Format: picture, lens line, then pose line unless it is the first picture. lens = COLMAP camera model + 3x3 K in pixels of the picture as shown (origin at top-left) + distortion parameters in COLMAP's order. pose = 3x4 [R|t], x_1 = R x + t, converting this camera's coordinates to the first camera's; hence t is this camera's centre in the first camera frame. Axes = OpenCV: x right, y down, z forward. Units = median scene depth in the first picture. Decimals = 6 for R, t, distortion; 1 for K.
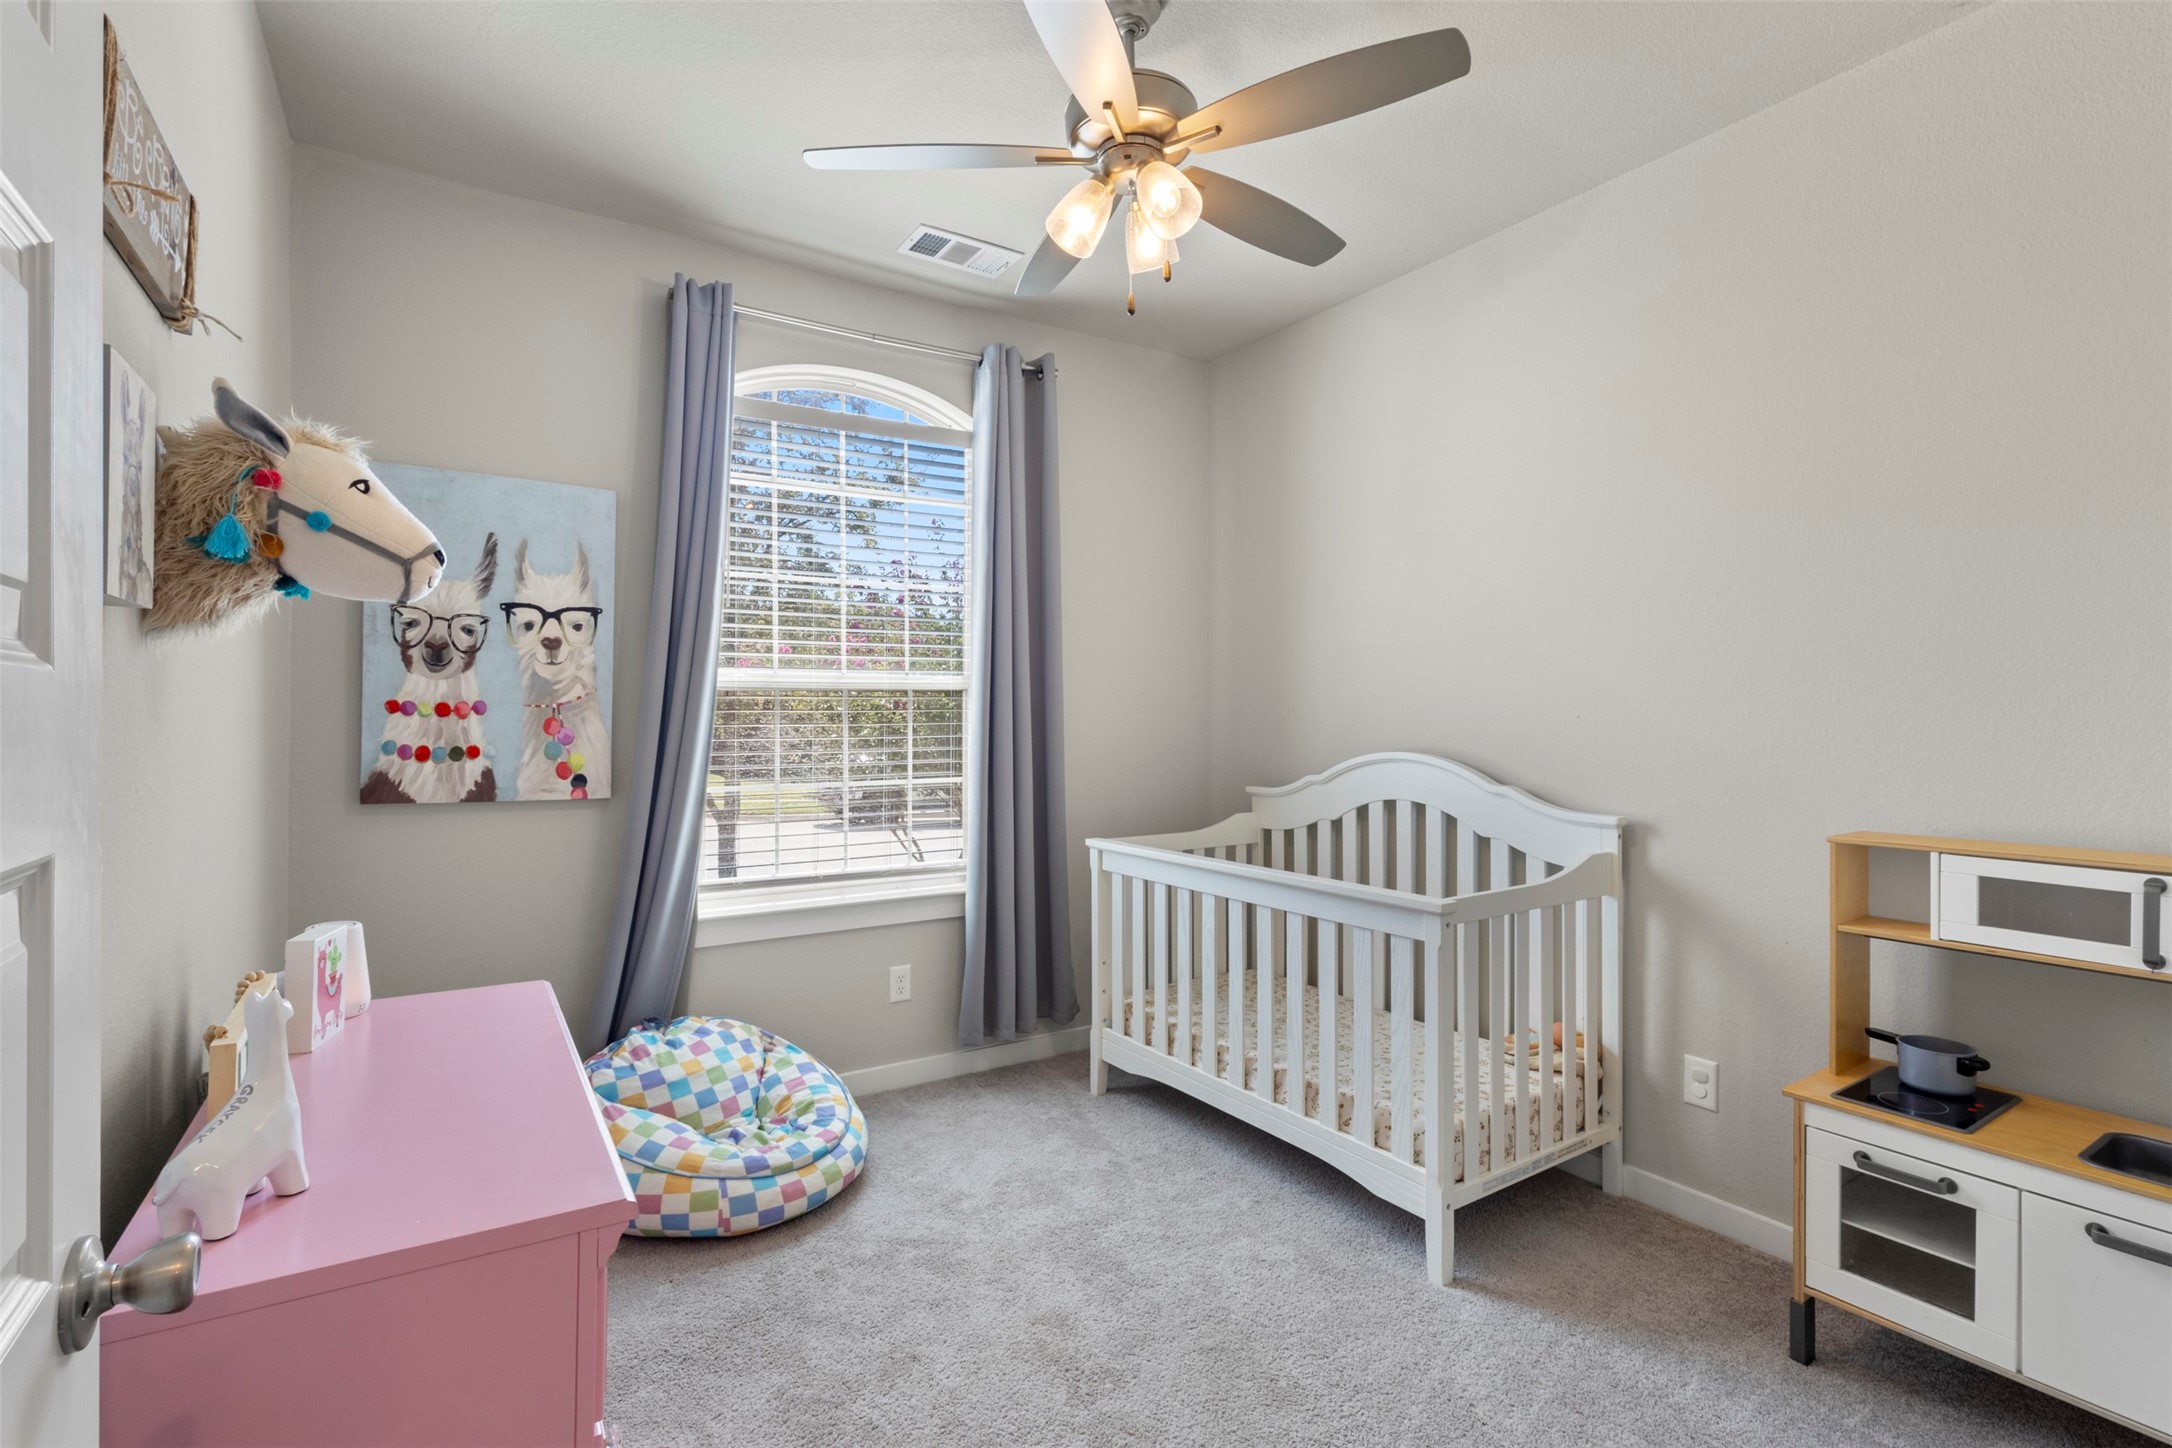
lens RADIAL K [[1007.8, 0, 1086.2], [0, 1007.8, 721.7], [0, 0, 1]] dist [-0.000092, 0.002000]
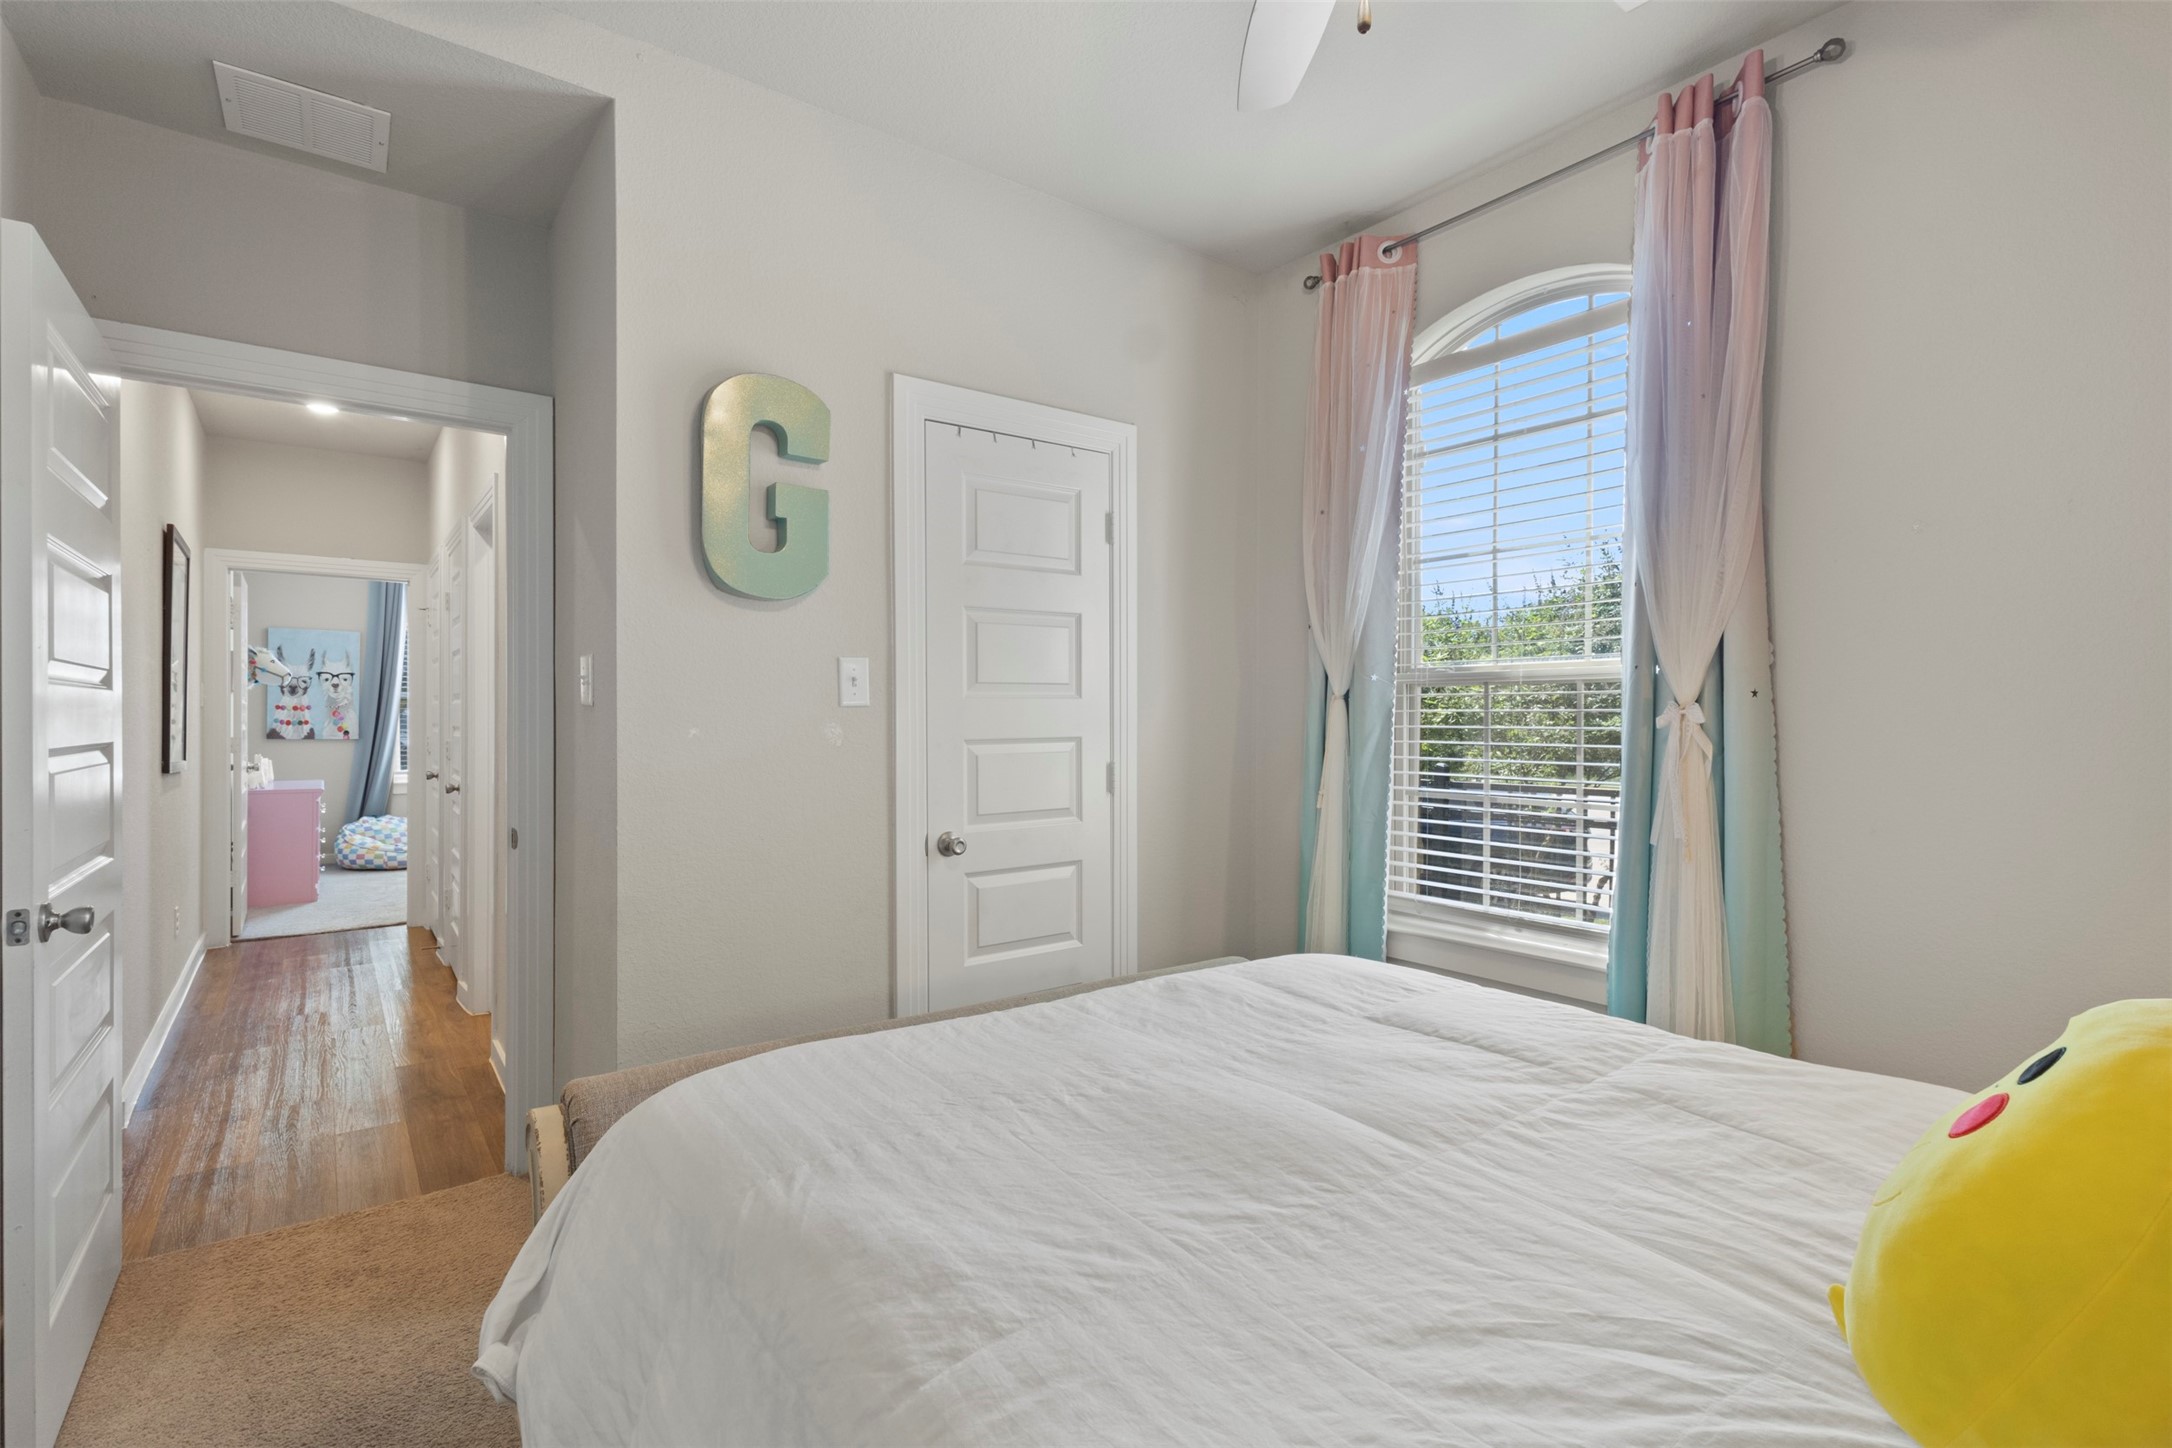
lens RADIAL K [[1007.8, 0, 1093.2], [0, 1007.8, 723.7], [0, 0, 1]] dist [-0.000092, 0.002000]
pose [[0.996598, -0.002046, 0.082391, 1.480271], [0.001845, 0.999995, 0.002512, 0.031033], [-0.082395, -0.002351, 0.996597, -2.187014]]
